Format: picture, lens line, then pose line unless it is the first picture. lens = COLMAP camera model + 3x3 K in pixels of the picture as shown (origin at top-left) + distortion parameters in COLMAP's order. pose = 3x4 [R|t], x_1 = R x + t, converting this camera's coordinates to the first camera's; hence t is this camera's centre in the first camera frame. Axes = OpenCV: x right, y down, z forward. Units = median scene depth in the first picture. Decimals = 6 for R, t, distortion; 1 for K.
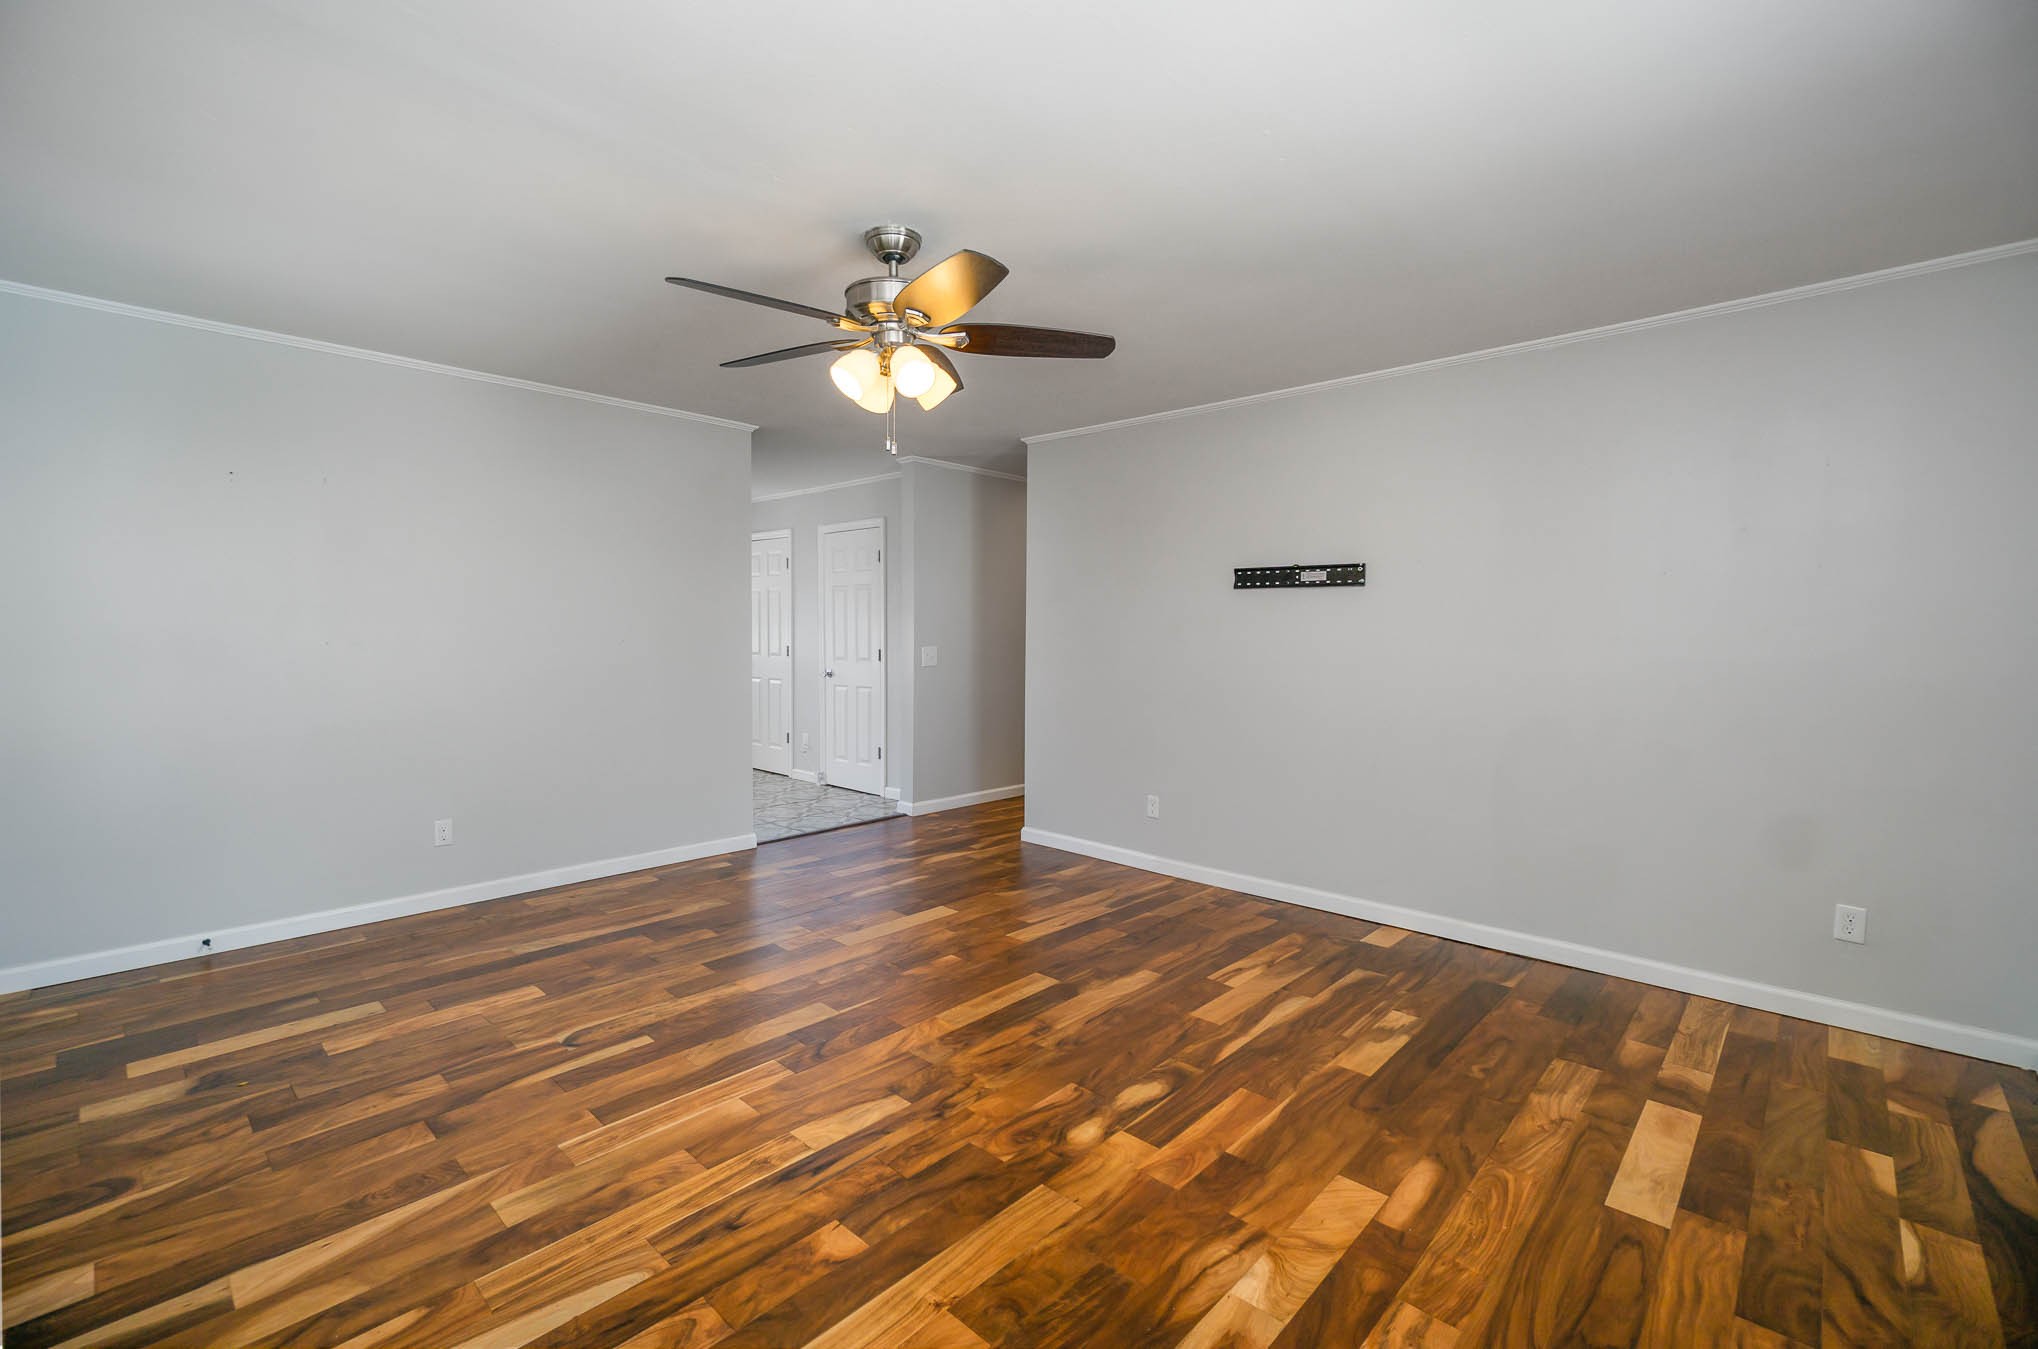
lens RADIAL K [[892.1, 0, 1017.7], [0, 892.1, 673.8], [0, 0, 1]] dist [-0.007668, 0.002165]
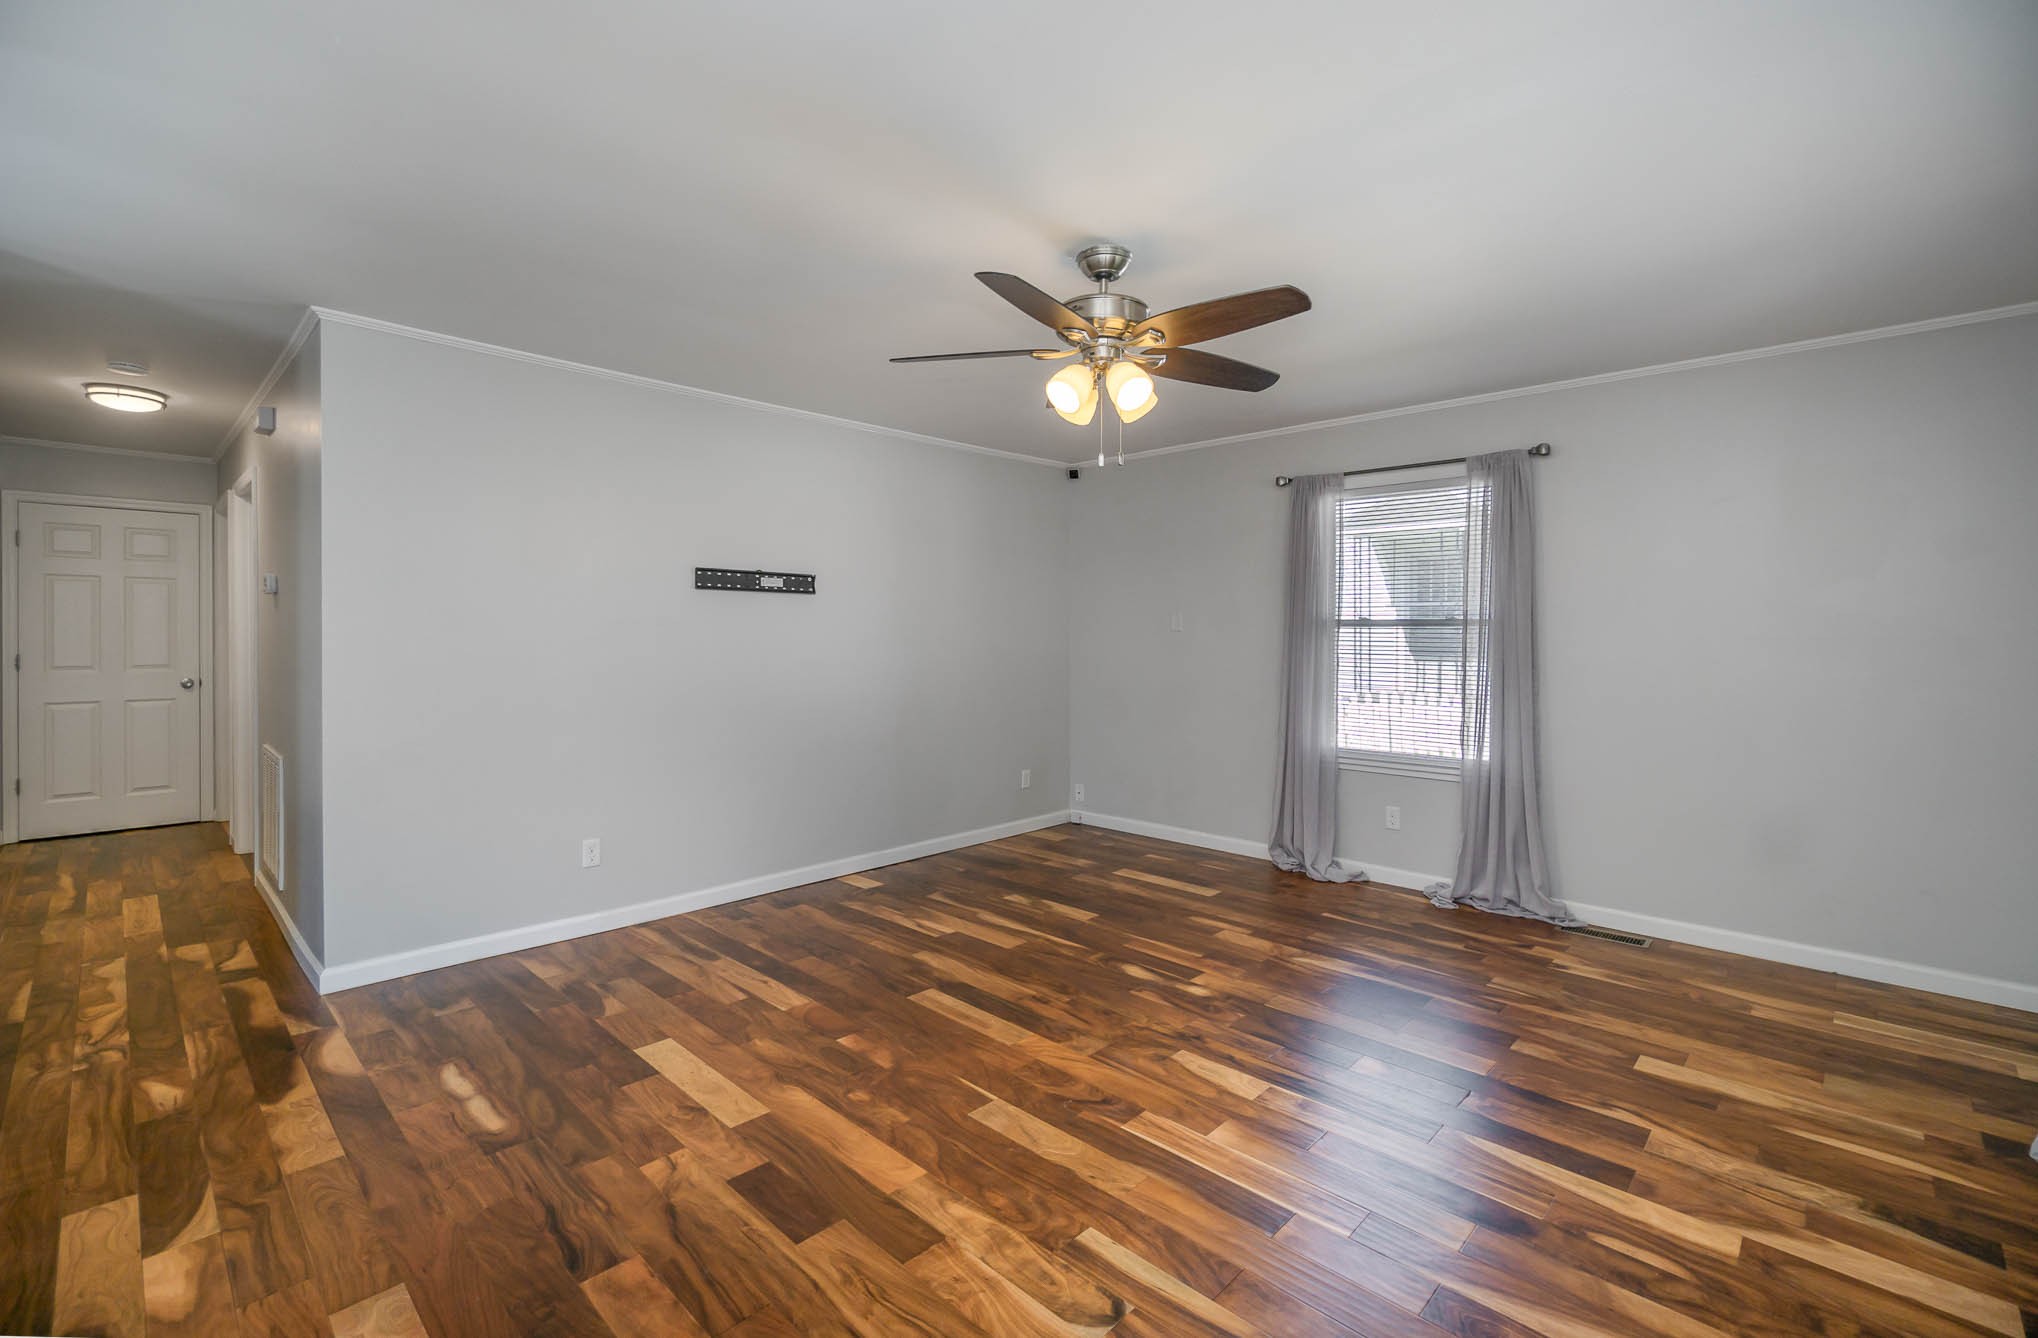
lens RADIAL K [[892.1, 0, 1018.2], [0, 892.1, 654.5], [0, 0, 1]] dist [-0.007668, 0.002165]
pose [[0.011836, -0.032614, 0.999398, -0.880450], [0.046943, 0.998384, 0.032025, -0.051267], [-0.998827, 0.046536, 0.013348, 0.824054]]
